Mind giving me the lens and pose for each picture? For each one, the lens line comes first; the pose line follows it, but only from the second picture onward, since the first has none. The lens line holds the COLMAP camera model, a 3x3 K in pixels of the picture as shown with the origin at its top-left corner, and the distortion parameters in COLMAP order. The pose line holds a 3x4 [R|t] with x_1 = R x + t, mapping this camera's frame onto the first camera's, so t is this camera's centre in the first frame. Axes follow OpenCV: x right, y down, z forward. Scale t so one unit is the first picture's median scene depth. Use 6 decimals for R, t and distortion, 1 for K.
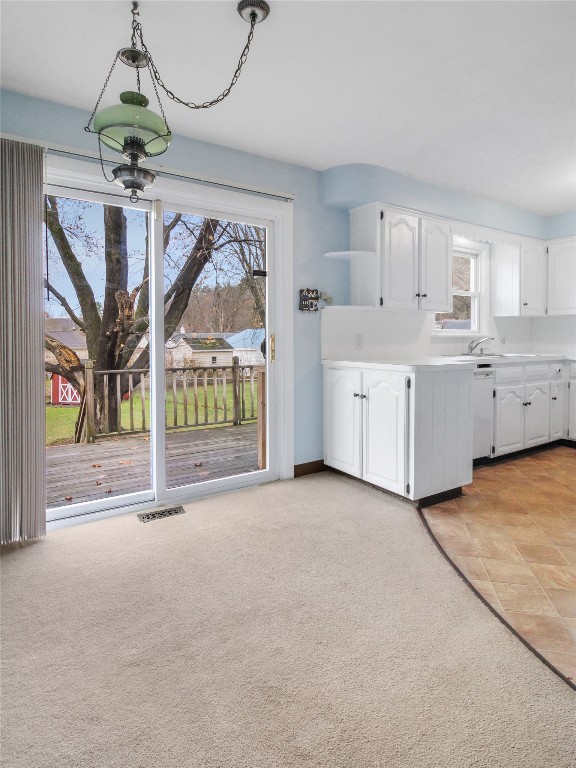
lens RADIAL K [[447.7, 0, 292.9], [0, 447.7, 348.6], [0, 0, 1]] dist [0.004234, -0.012060]
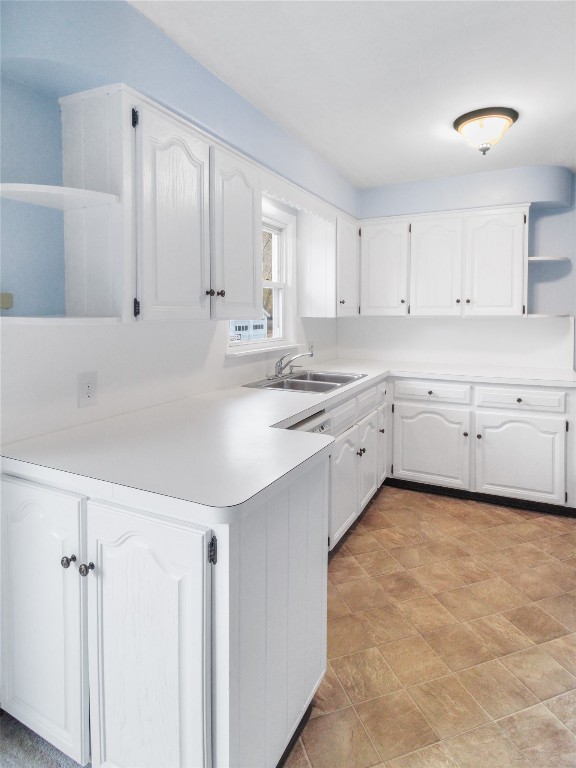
lens RADIAL K [[447.7, 0, 299.6], [0, 447.7, 325.7], [0, 0, 1]] dist [0.004234, -0.012060]
pose [[0.862877, -0.012933, 0.505248, 0.110248], [0.009543, 0.999911, 0.009297, -0.088798], [-0.505323, -0.003201, 0.862924, 0.519983]]
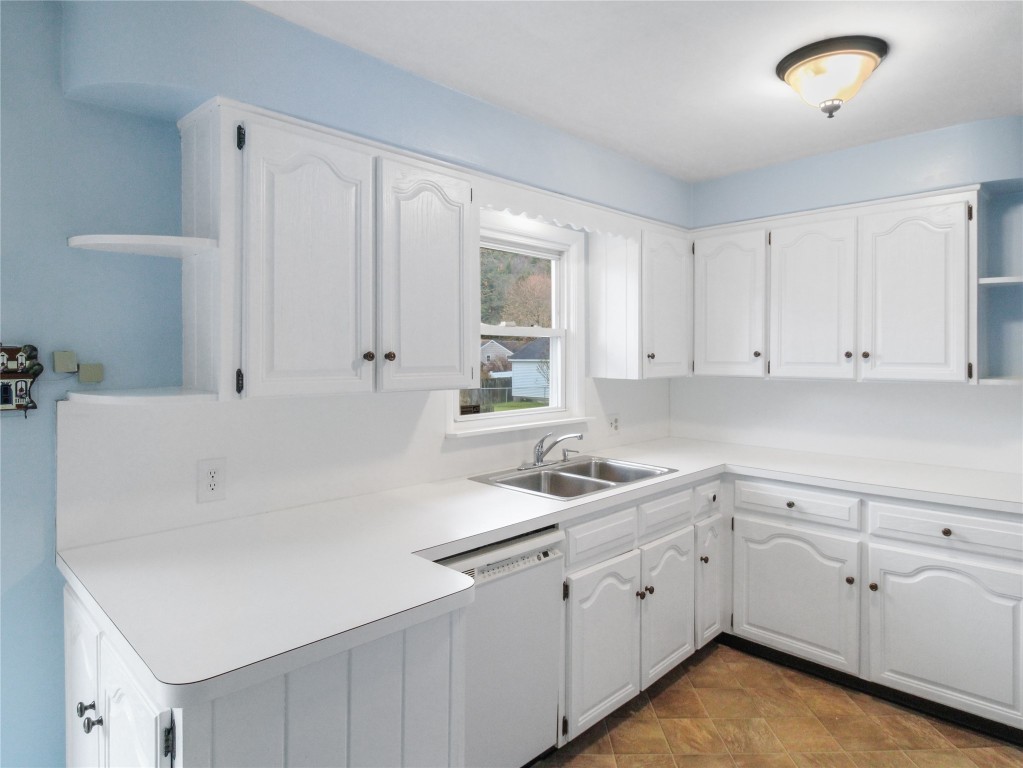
lens RADIAL K [[615.8, 0, 515.8], [0, 615.8, 355.6], [0, 0, 1]] dist [0.008908, -0.013284]
pose [[0.979649, 0.001594, 0.200712, 0.311691], [0.002224, 0.999821, -0.018798, -0.114947], [-0.200706, 0.018862, 0.979470, 0.480432]]
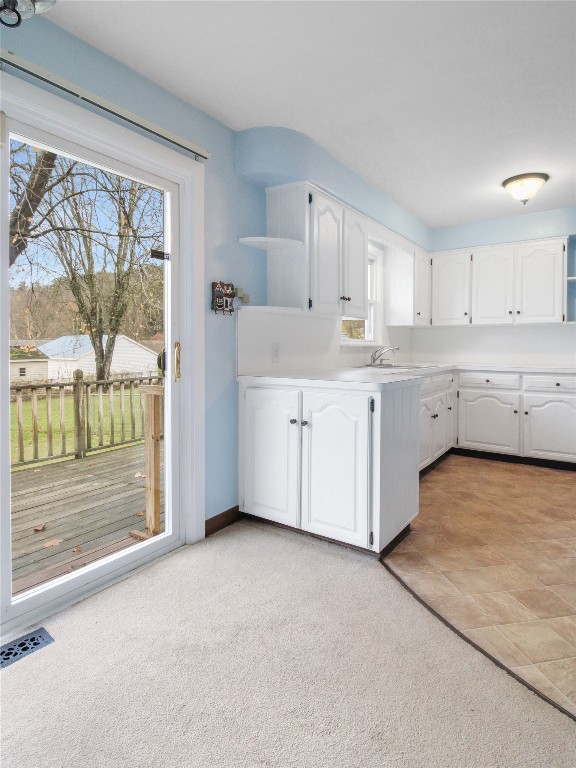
lens RADIAL K [[442.3, 0, 299.7], [0, 442.3, 352.8], [0, 0, 1]] dist [0.012253, -0.015712]
pose [[0.923223, -0.001380, 0.384261, -0.130137], [0.005176, 0.999947, -0.008847, -0.007418], [-0.384229, 0.010157, 0.923182, 0.260243]]
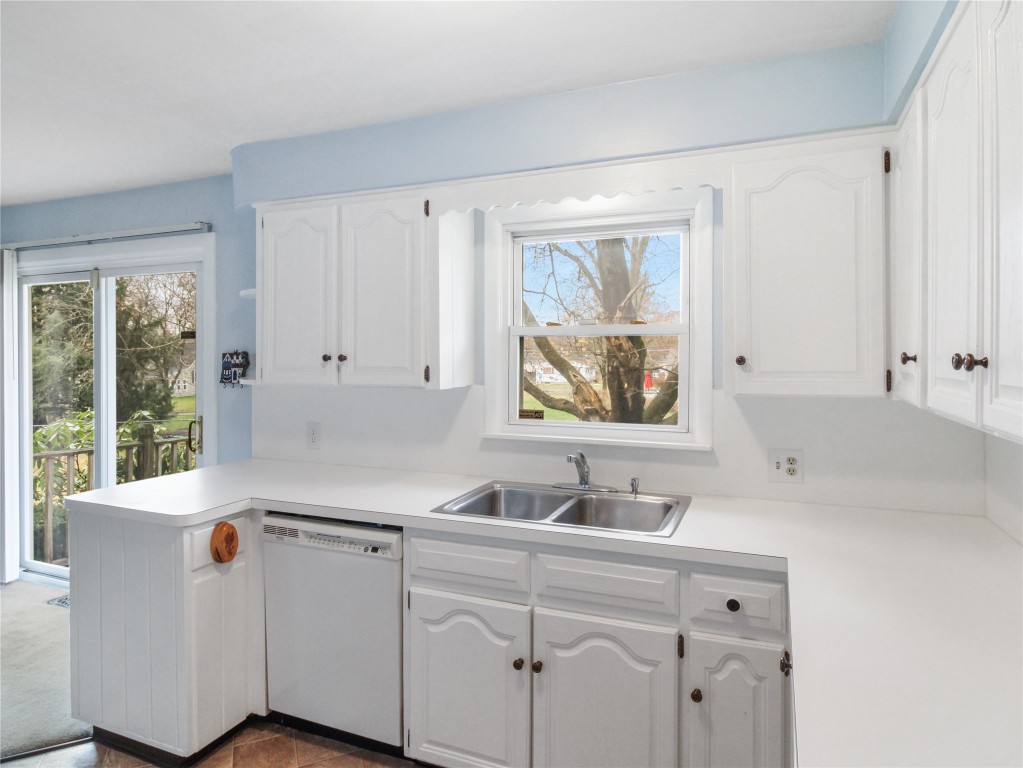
lens RADIAL K [[625.7, 0, 512.6], [0, 625.7, 359.6], [0, 0, 1]] dist [0.003378, -0.010602]
pose [[0.548952, 0.009273, -0.835803, 1.043787], [-0.019931, 0.999799, -0.001998, -0.125983], [0.835616, 0.017755, 0.549026, 0.822403]]
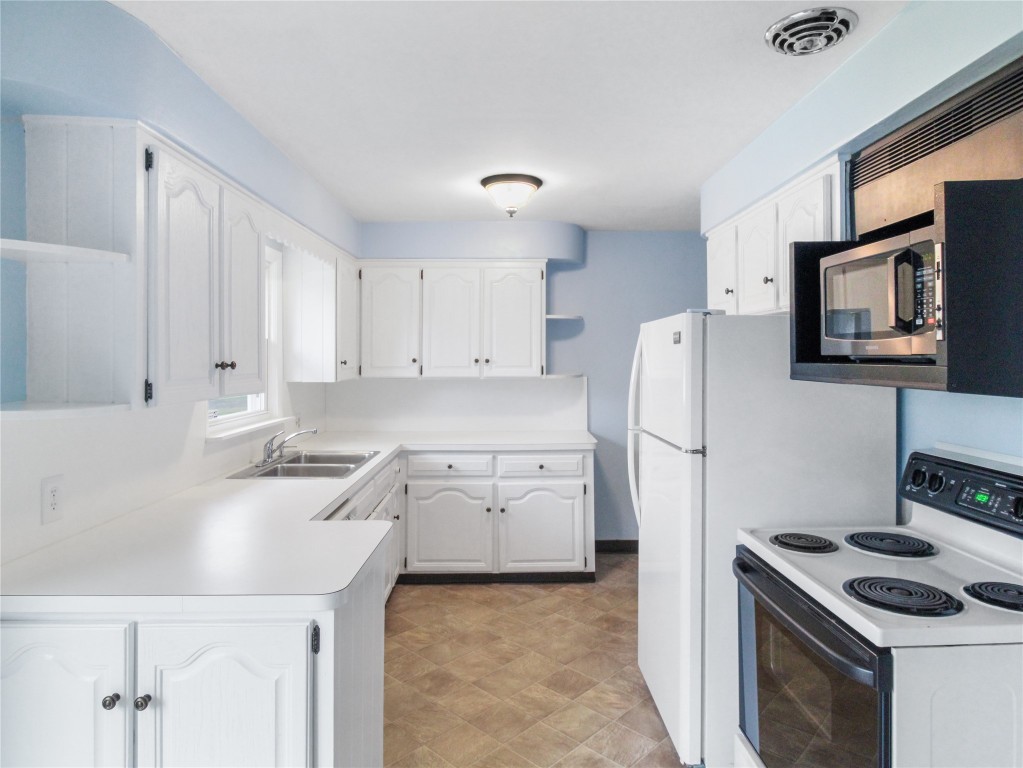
lens RADIAL K [[625.7, 0, 533.7], [0, 625.7, 352.5], [0, 0, 1]] dist [0.003378, -0.010602]
pose [[0.526603, 0.007671, 0.850077, -0.074003], [0.018088, 0.999632, -0.020226, -0.119899], [-0.849919, 0.026027, 0.526271, 0.453244]]
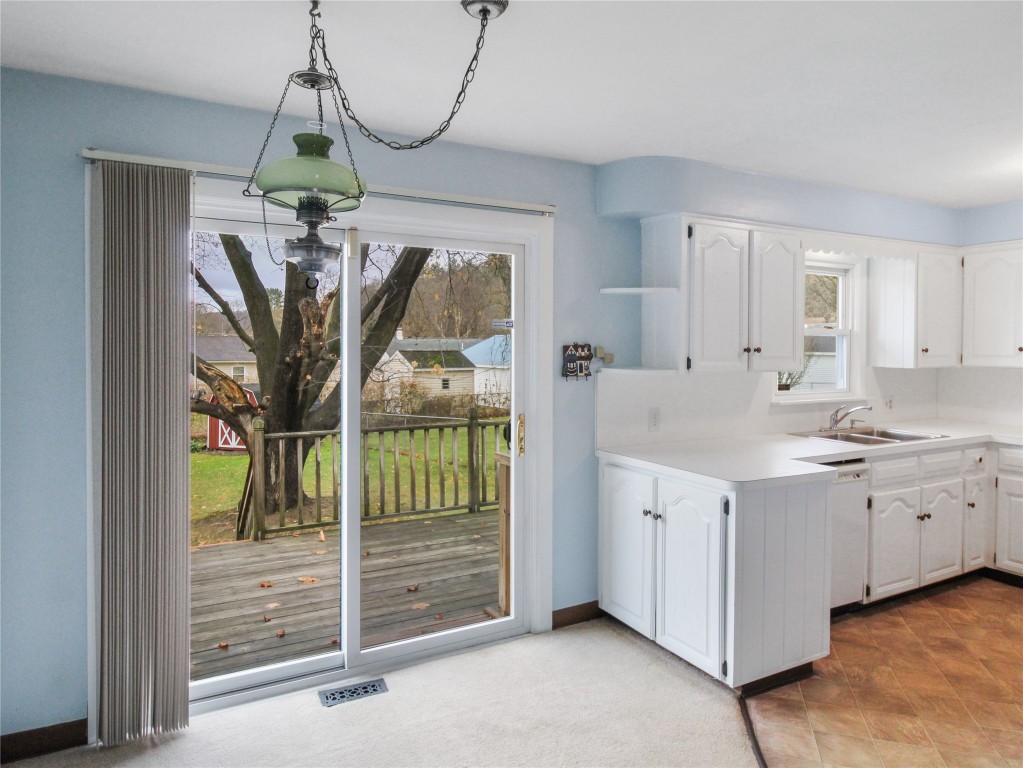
lens RADIAL K [[686.4, 0, 511.9], [0, 686.4, 353.9], [0, 0, 1]] dist [0.013737, -0.013618]
pose [[0.996746, 0.006839, -0.080321, 0.021030], [-0.007380, 0.999952, -0.006442, -0.109806], [0.080273, 0.007014, 0.996748, -0.020641]]
